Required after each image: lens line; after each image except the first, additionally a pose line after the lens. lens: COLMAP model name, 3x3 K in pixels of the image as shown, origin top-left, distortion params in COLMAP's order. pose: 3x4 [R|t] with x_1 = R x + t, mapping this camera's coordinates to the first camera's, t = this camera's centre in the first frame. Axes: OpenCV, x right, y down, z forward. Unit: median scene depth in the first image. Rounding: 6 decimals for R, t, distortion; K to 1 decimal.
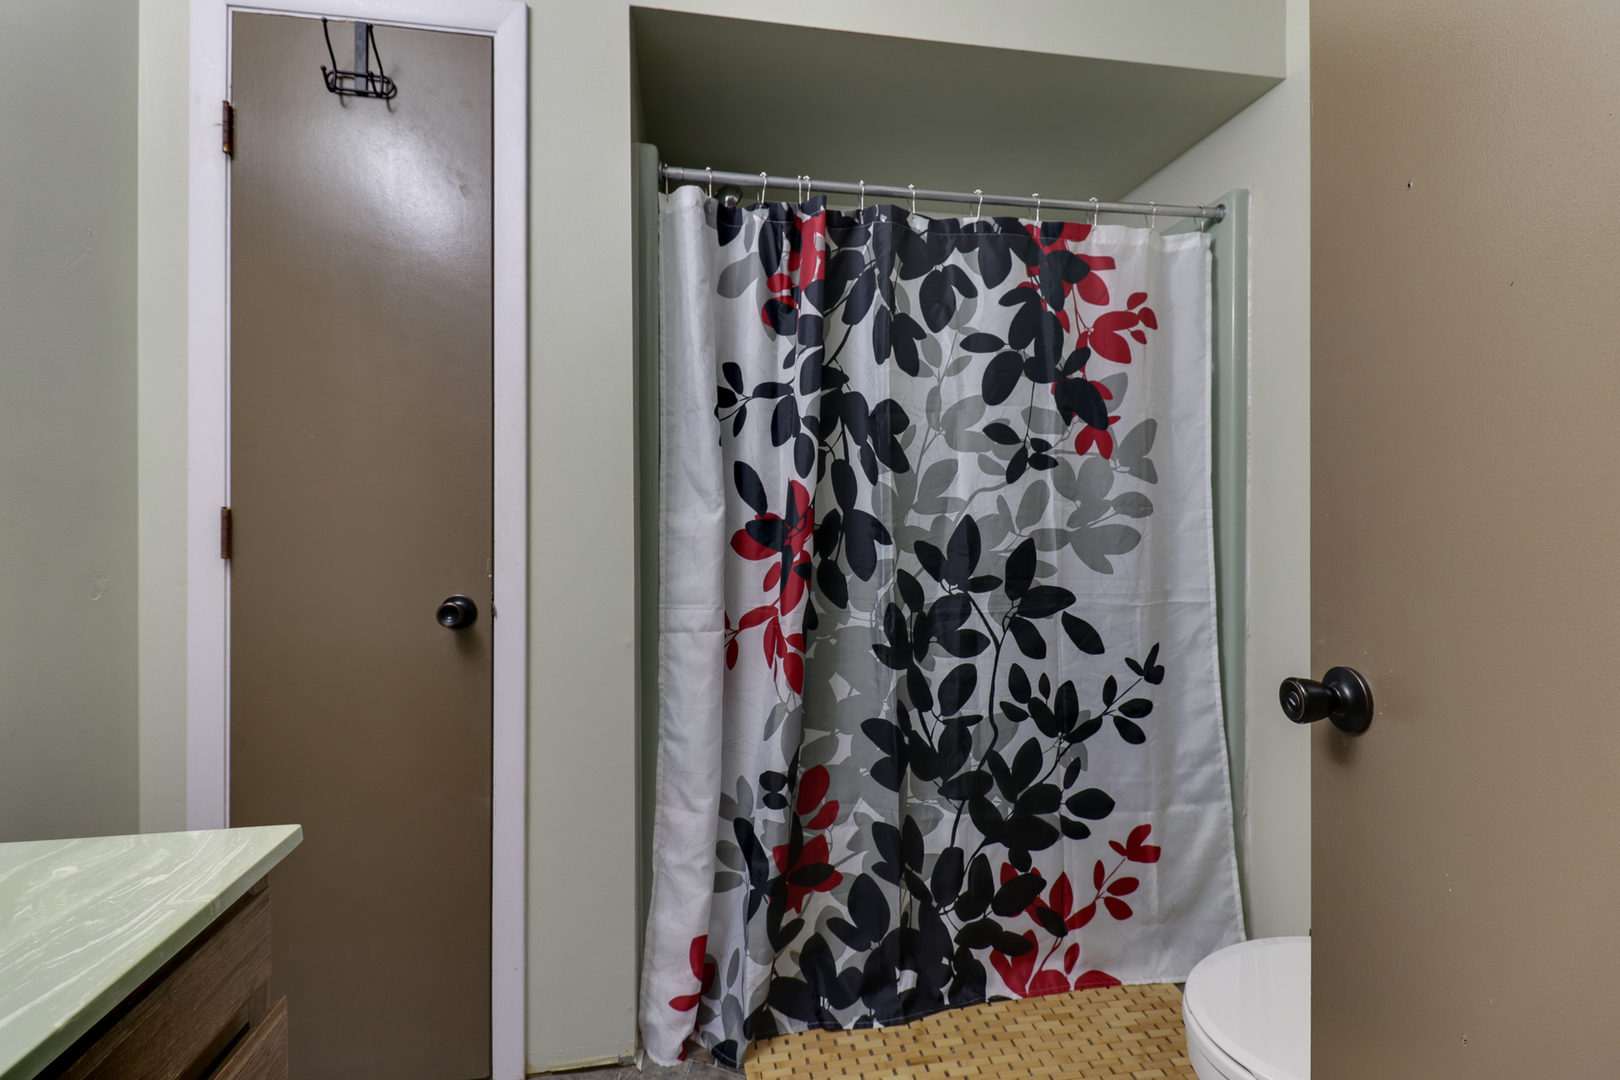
lens RADIAL K [[774.1, 0, 816.6], [0, 774.1, 506.2], [0, 0, 1]] dist [0.022343, -0.012385]
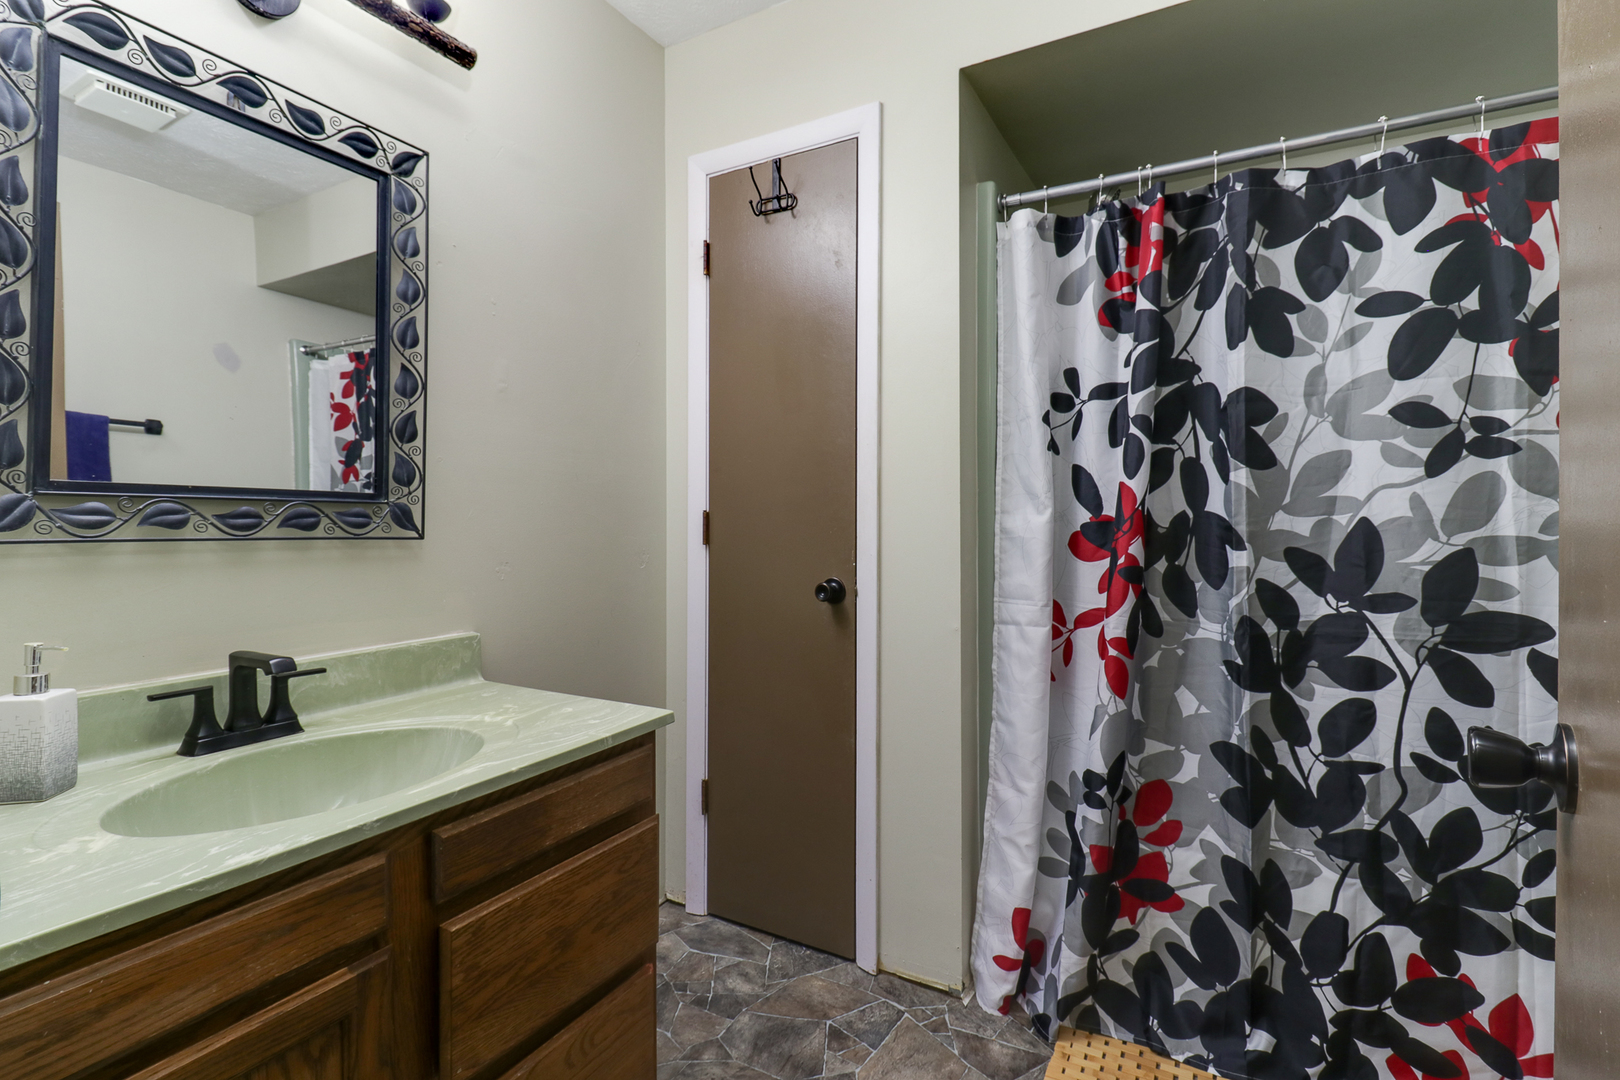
lens RADIAL K [[774.1, 0, 796.3], [0, 774.1, 506.4], [0, 0, 1]] dist [0.022343, -0.012385]
pose [[0.761477, -0.006224, -0.648162, 0.282436], [0.005971, 0.999979, -0.002587, -0.001848], [0.648165, -0.001900, 0.761498, -0.019071]]
